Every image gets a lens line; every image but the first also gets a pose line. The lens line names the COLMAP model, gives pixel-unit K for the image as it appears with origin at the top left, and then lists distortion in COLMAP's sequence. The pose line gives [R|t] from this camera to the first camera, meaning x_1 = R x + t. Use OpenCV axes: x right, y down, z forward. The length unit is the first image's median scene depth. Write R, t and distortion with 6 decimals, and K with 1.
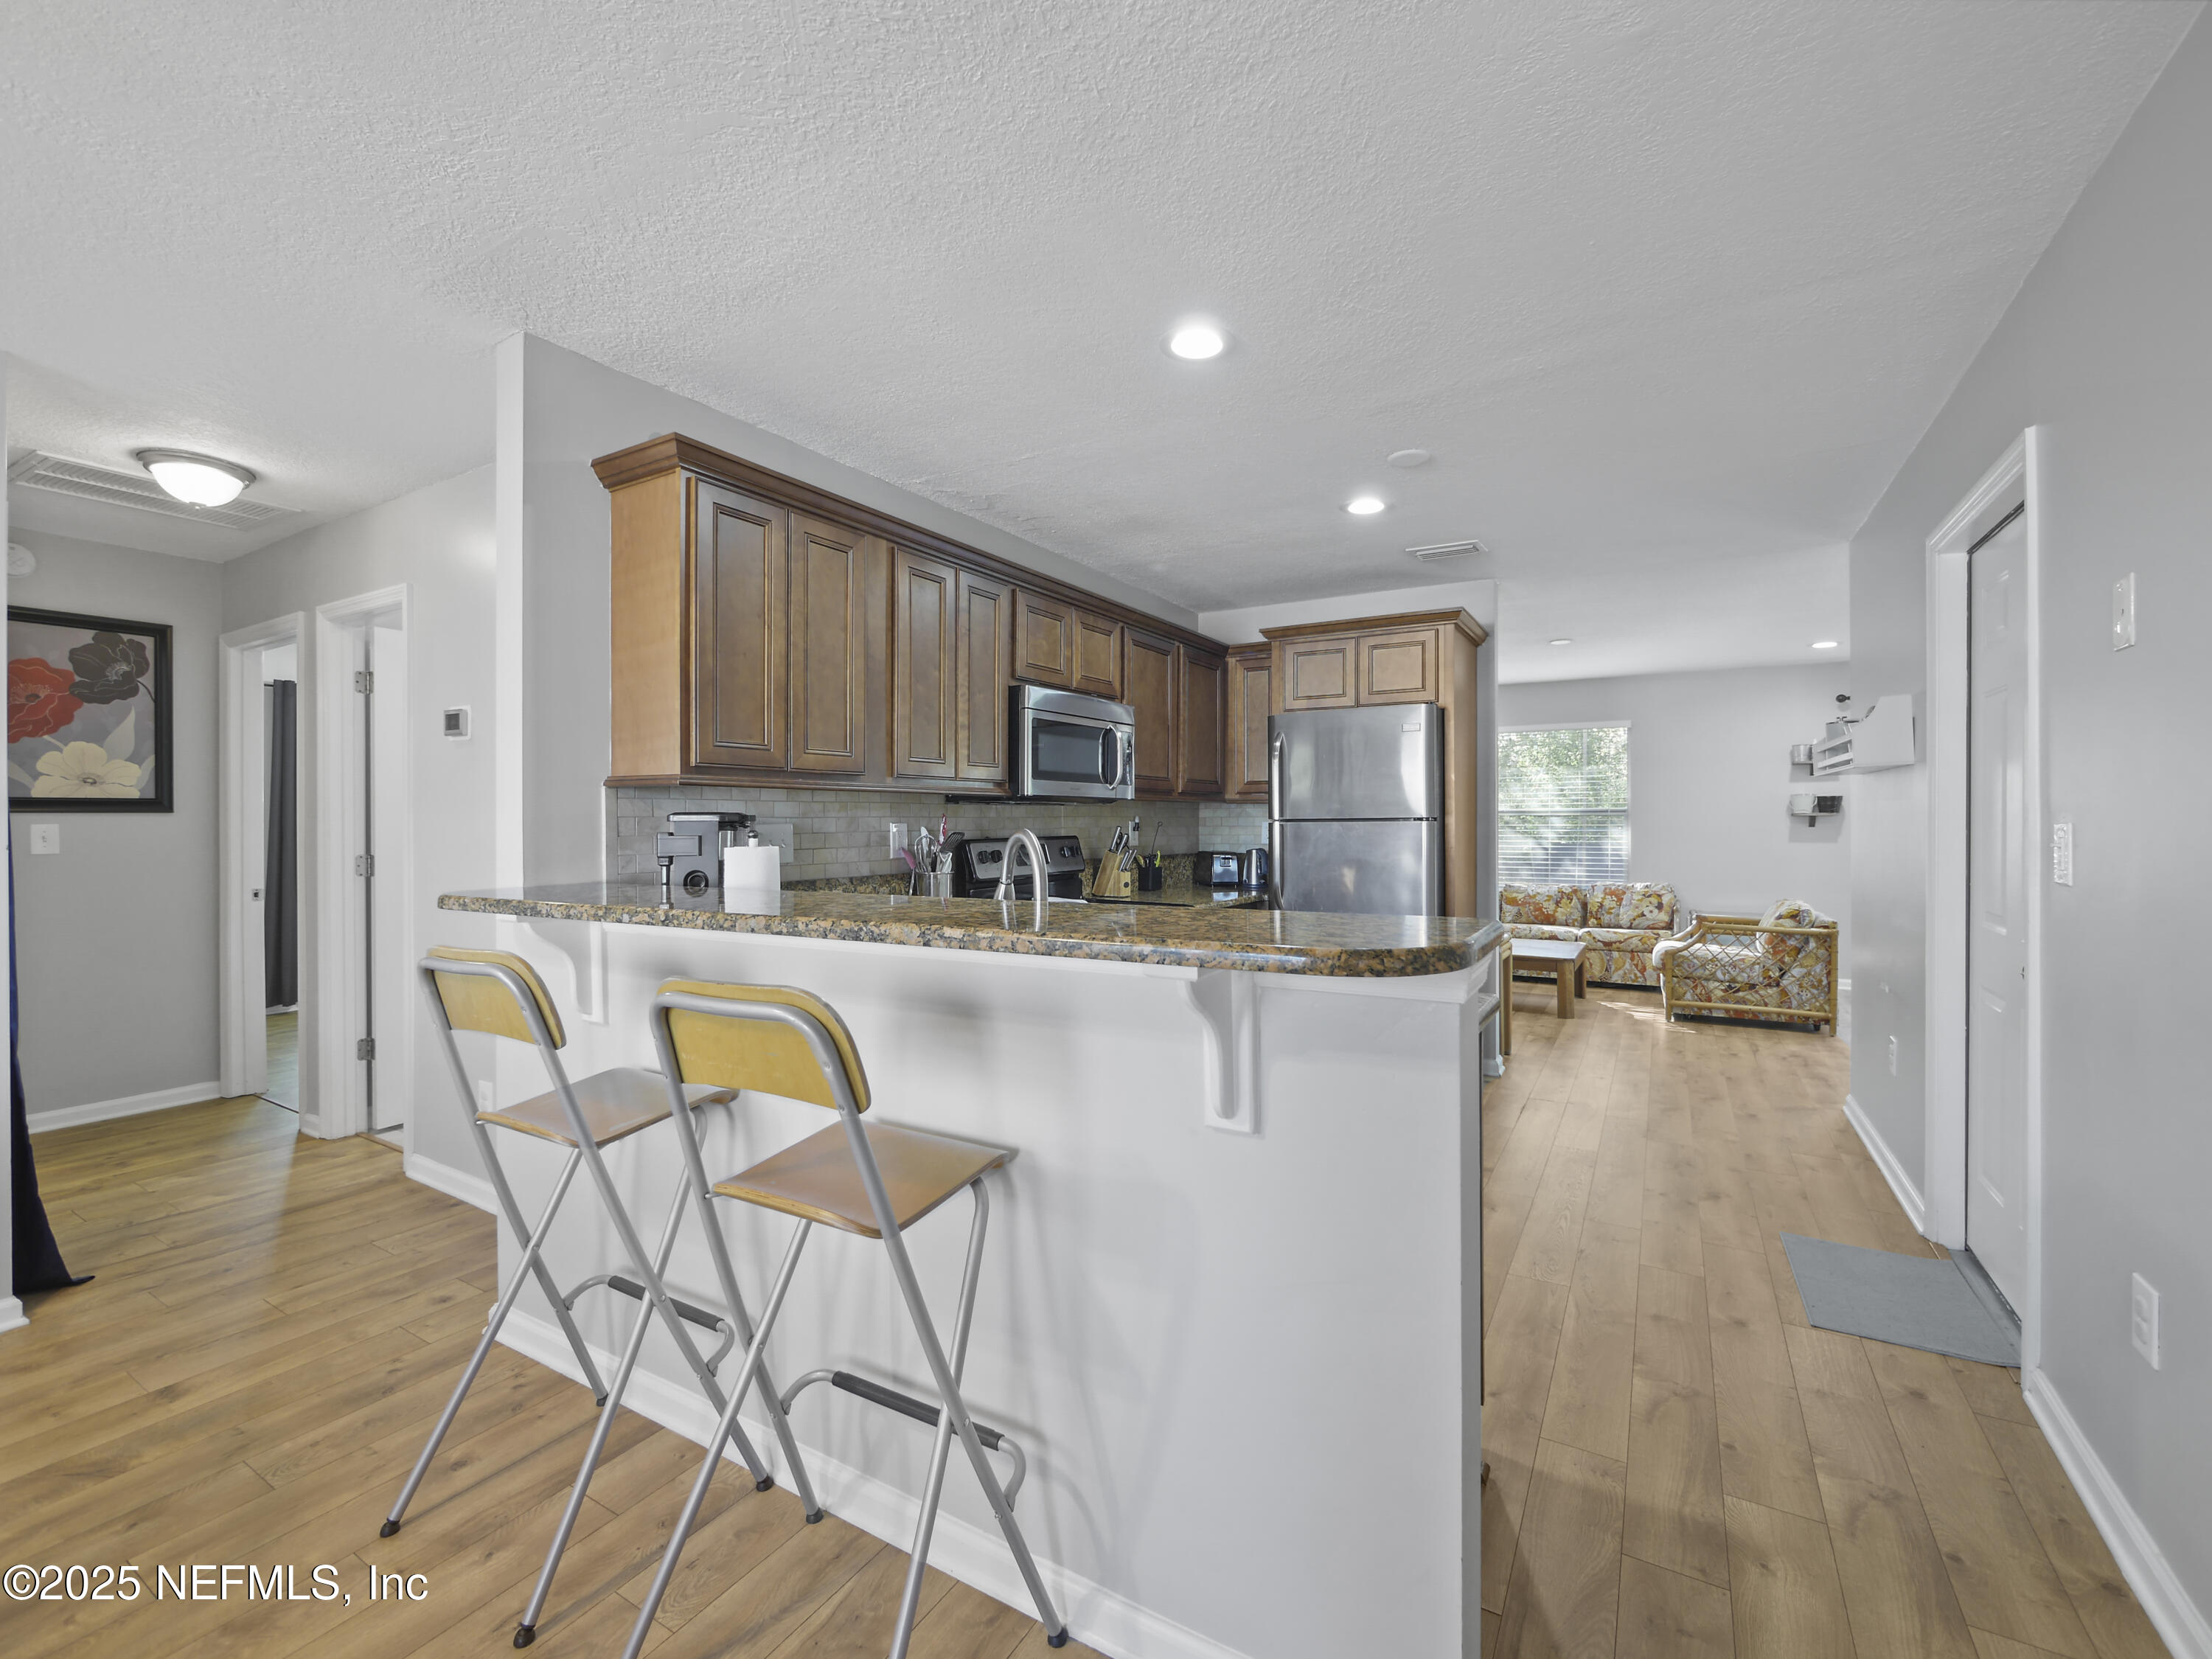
lens RADIAL K [[934.5, 0, 1109.5], [0, 934.5, 828.0], [0, 0, 1]] dist [-0.005733, 0.000282]
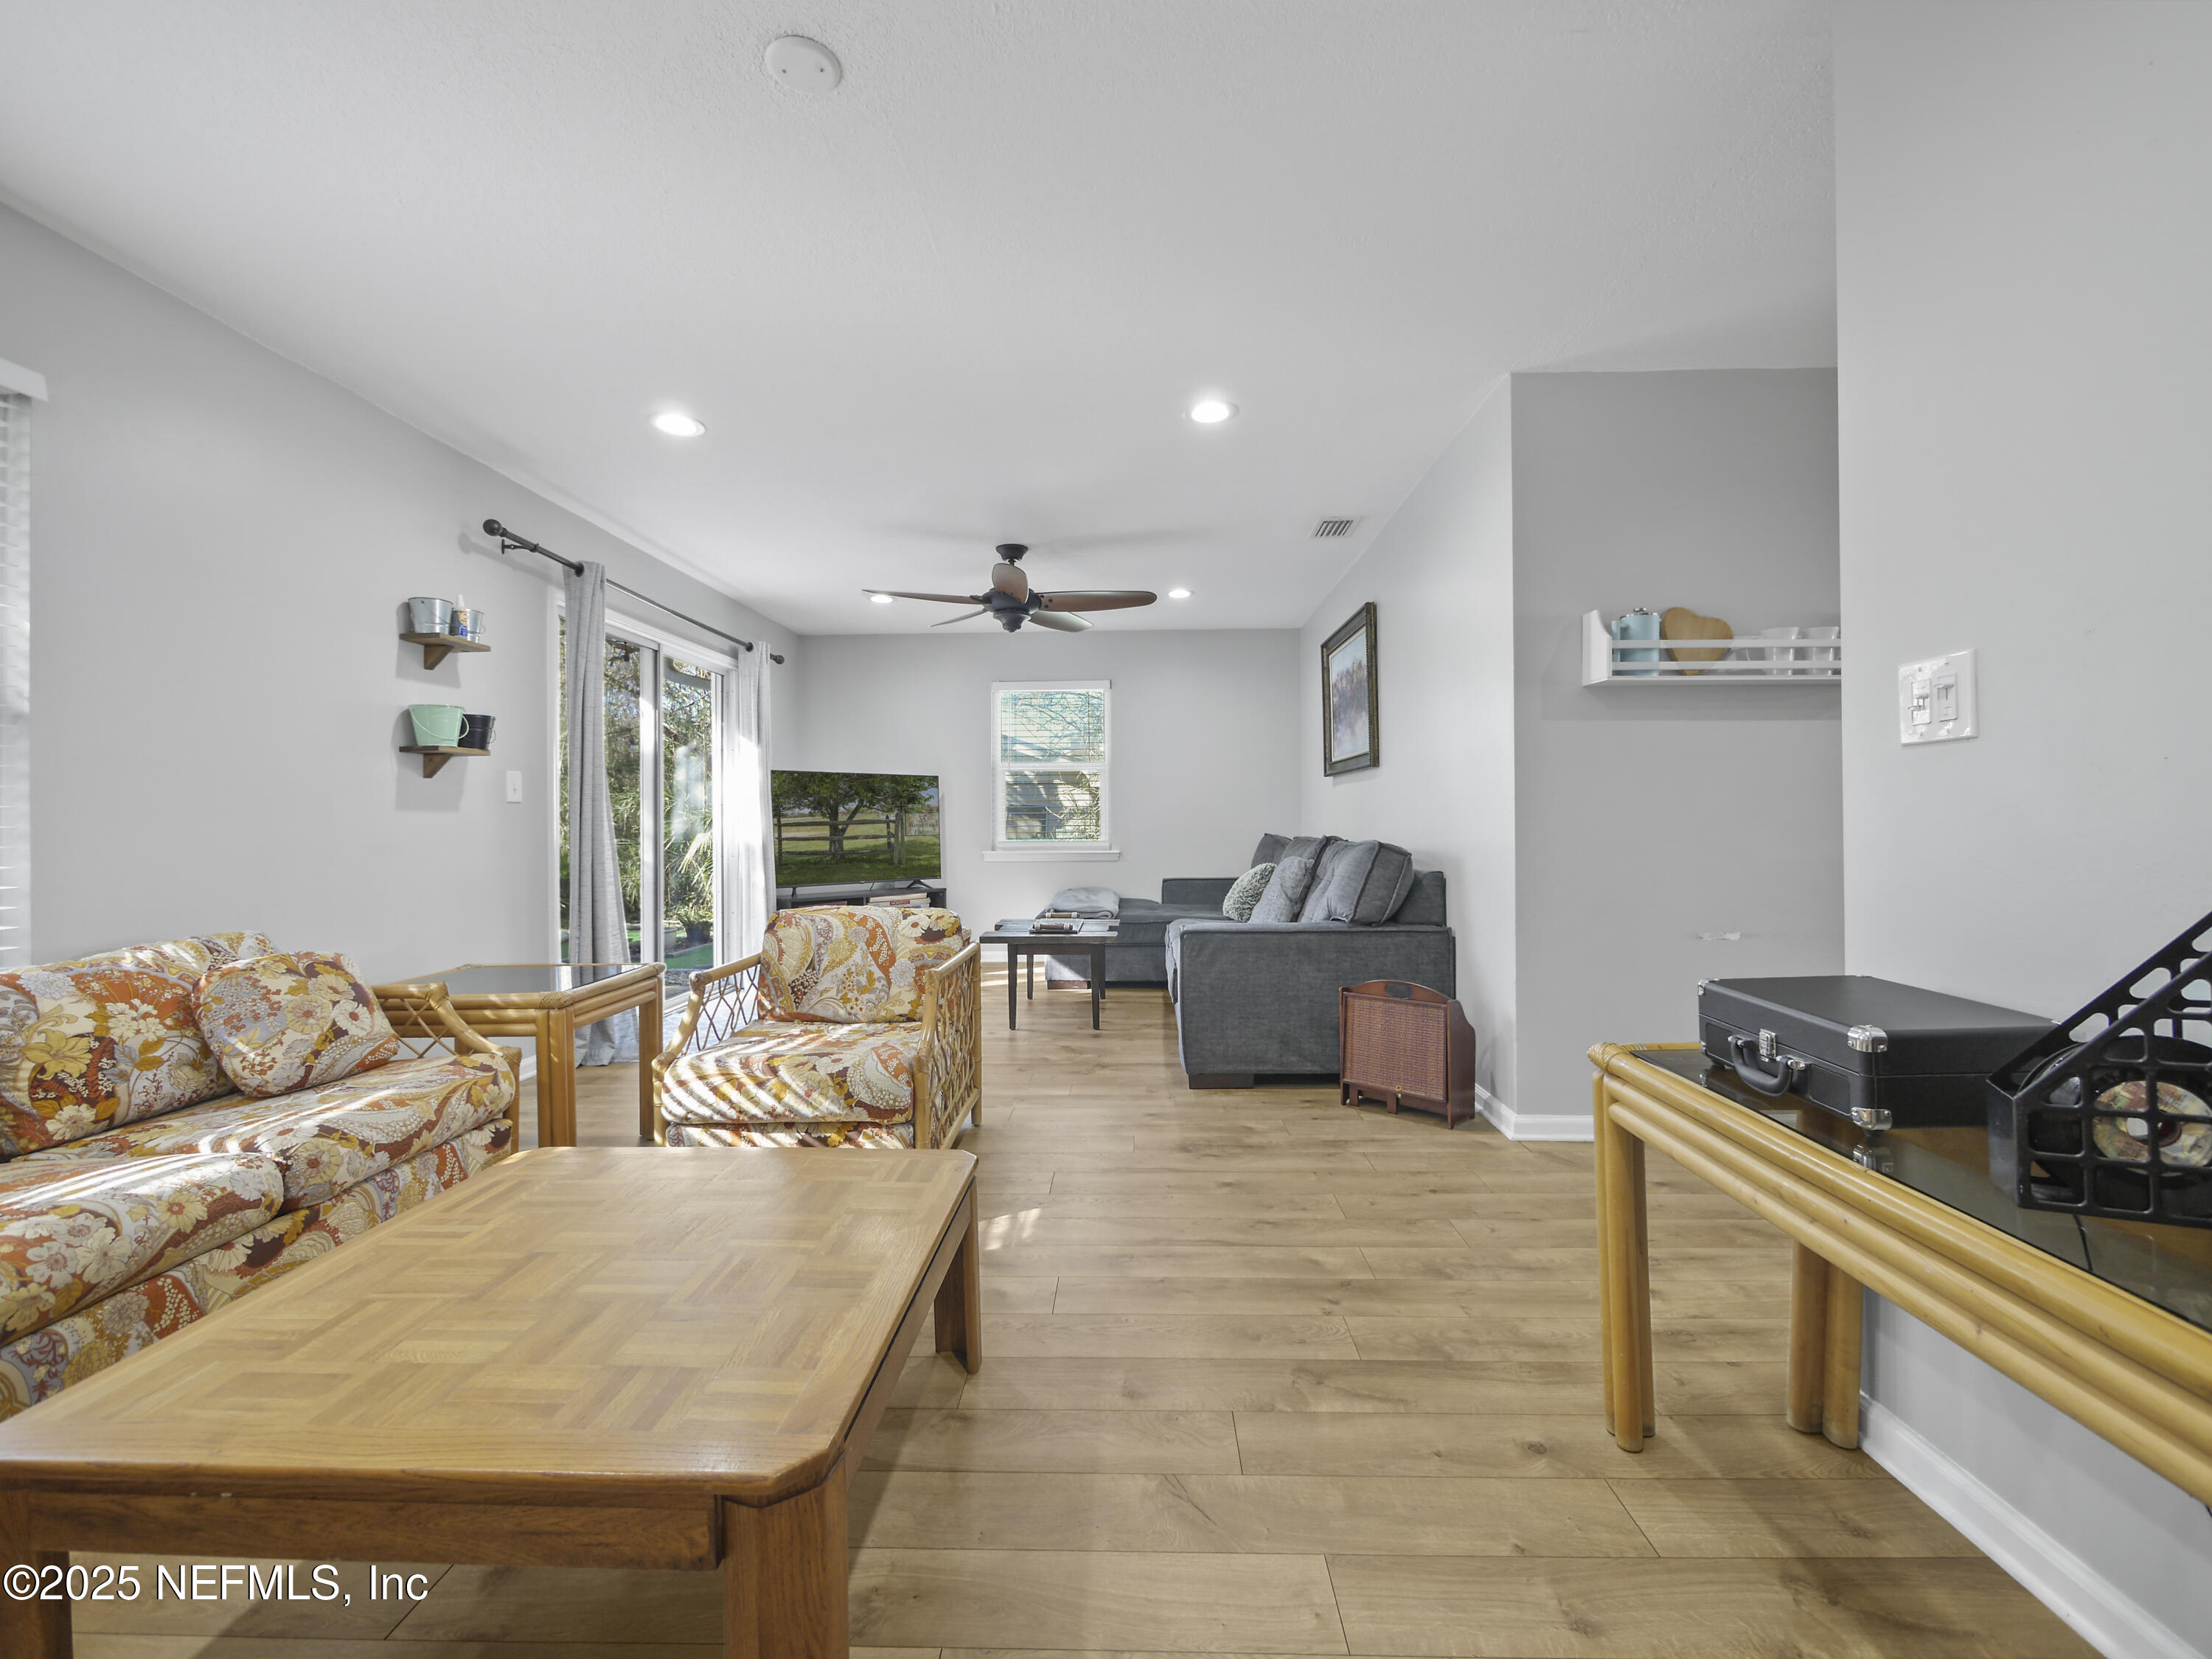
lens RADIAL K [[934.5, 0, 1113.2], [0, 934.5, 822.8], [0, 0, 1]] dist [-0.005733, 0.000282]
pose [[-0.485169, 0.008556, 0.874379, 0.277874], [0.018587, 0.999827, 0.000530, 0.044439], [-0.874223, 0.016510, -0.485244, 1.500071]]
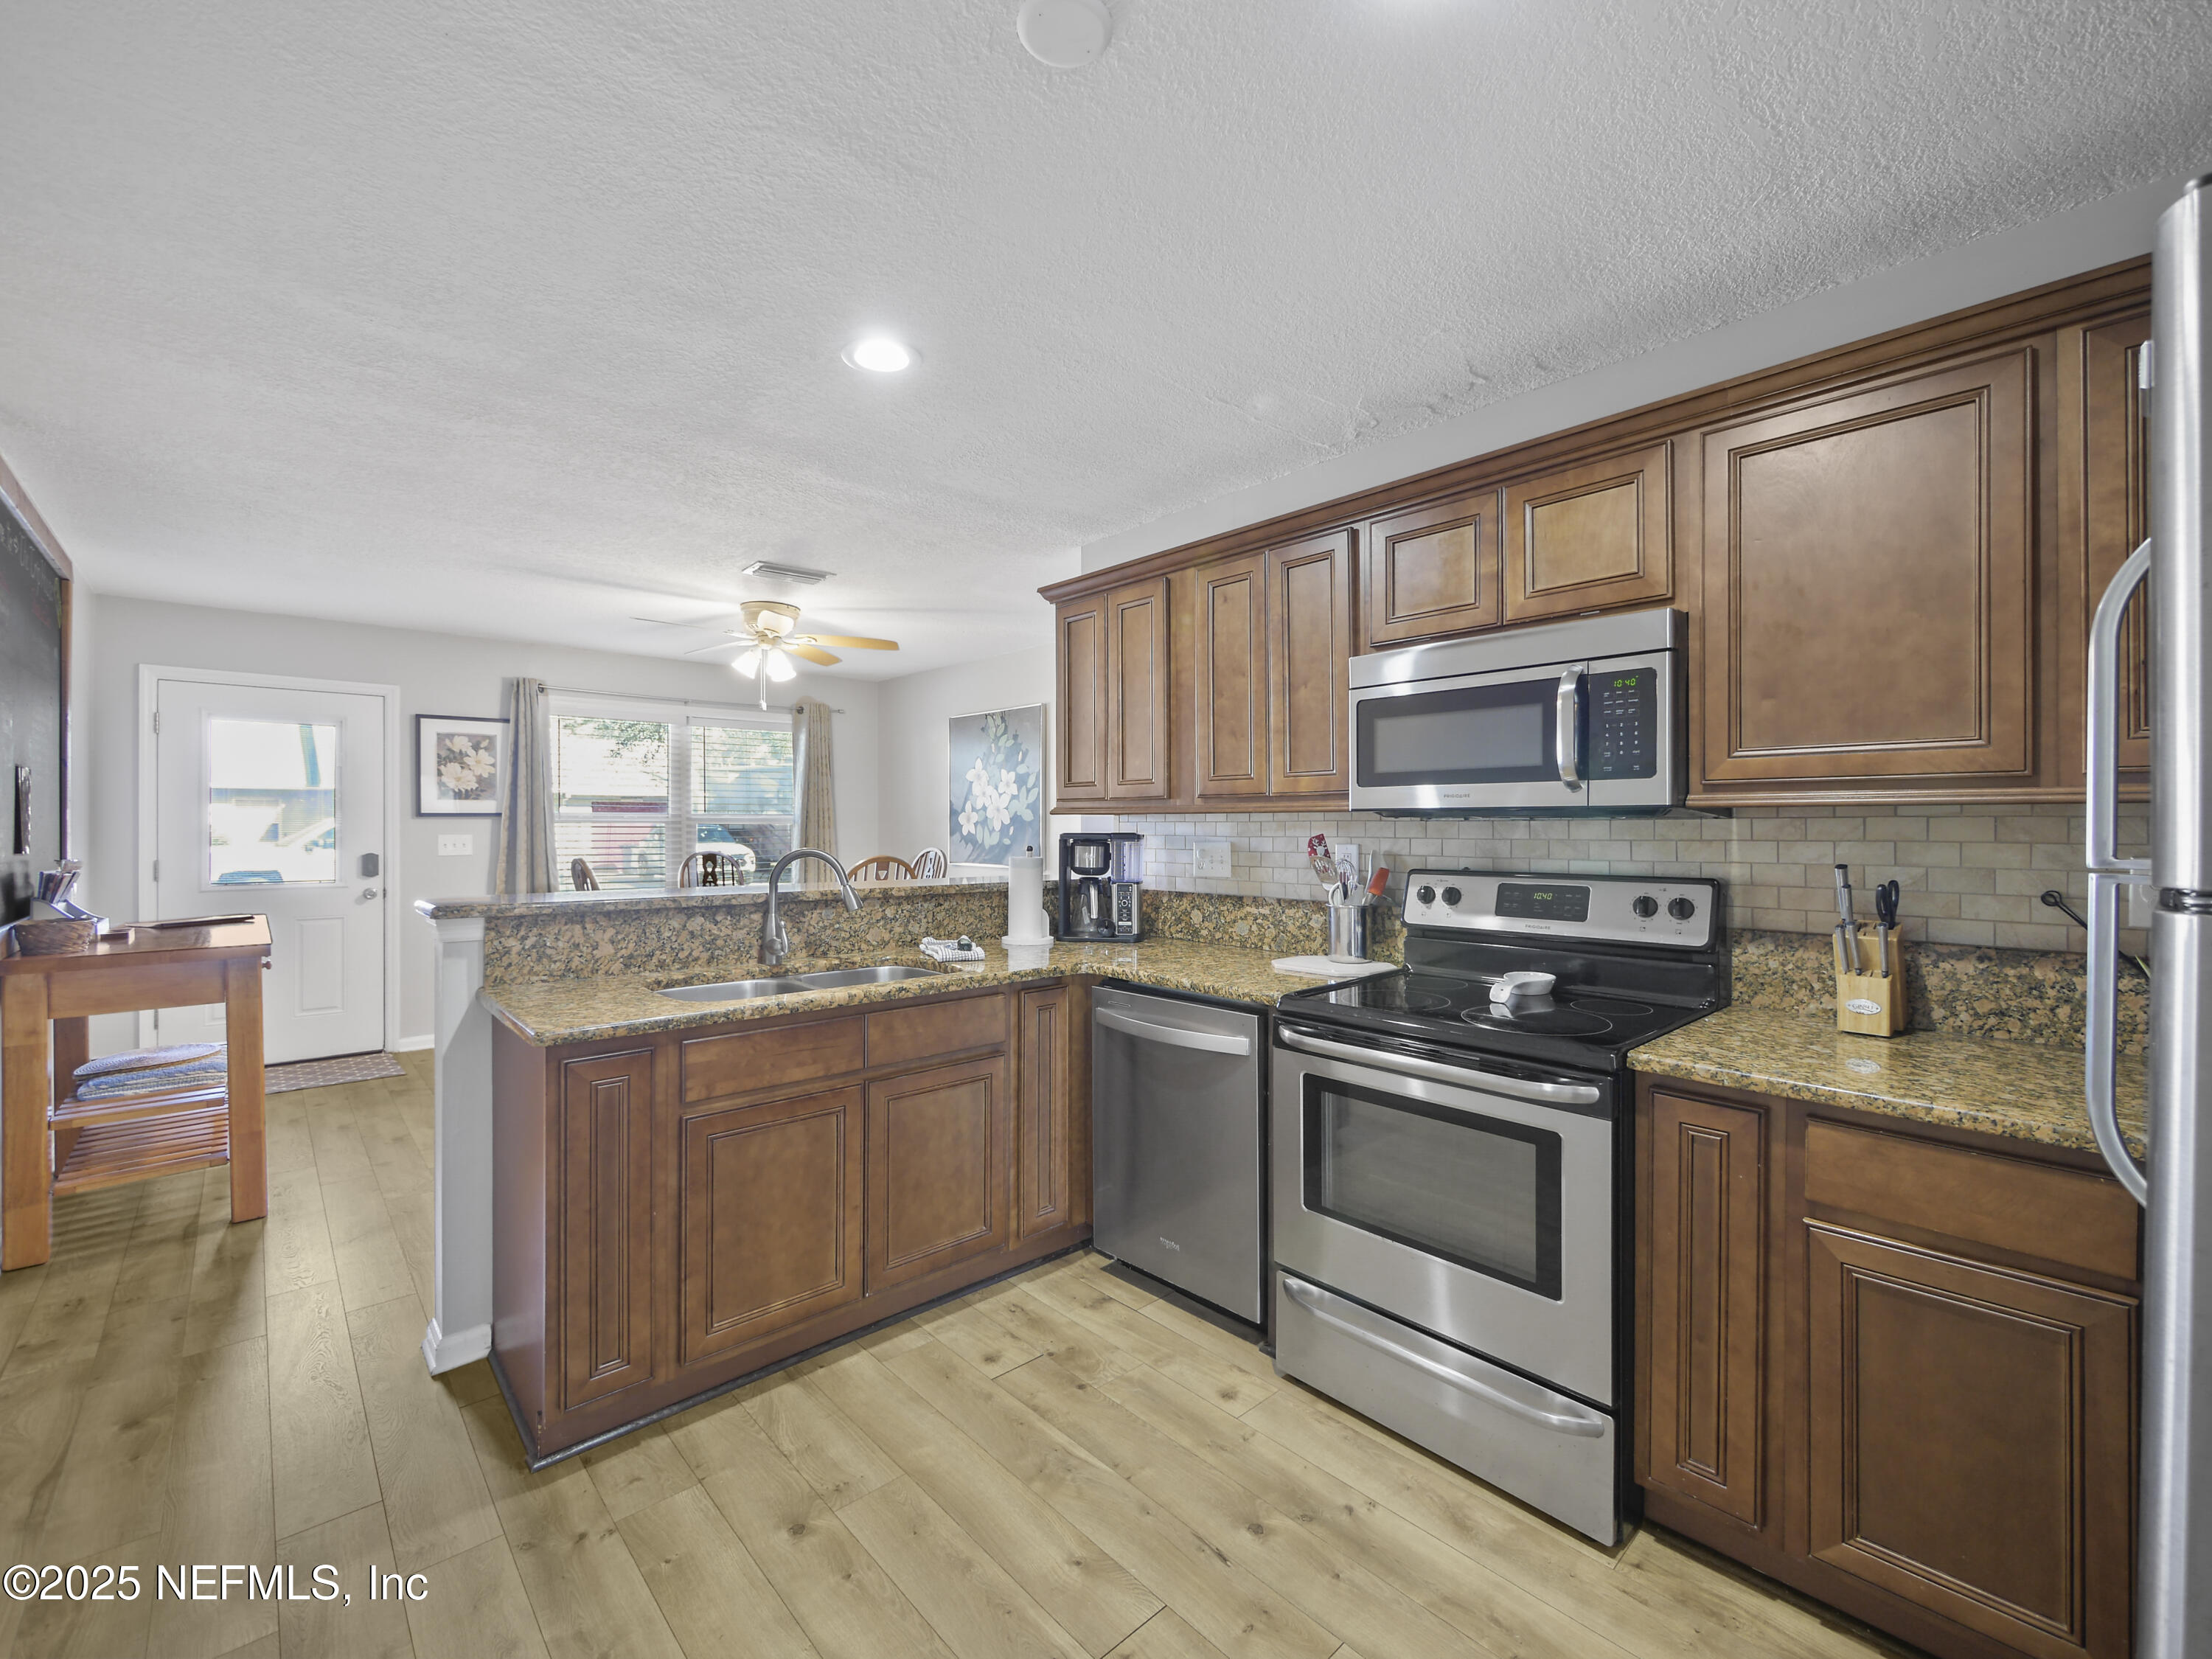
lens RADIAL K [[934.5, 0, 1118.6], [0, 934.5, 828.7], [0, 0, 1]] dist [-0.005733, 0.000282]
pose [[-0.275932, 0.007027, -0.961151, 0.509086], [-0.007200, 0.999930, 0.009377, -0.020245], [0.961150, 0.009507, -0.275862, 0.796762]]
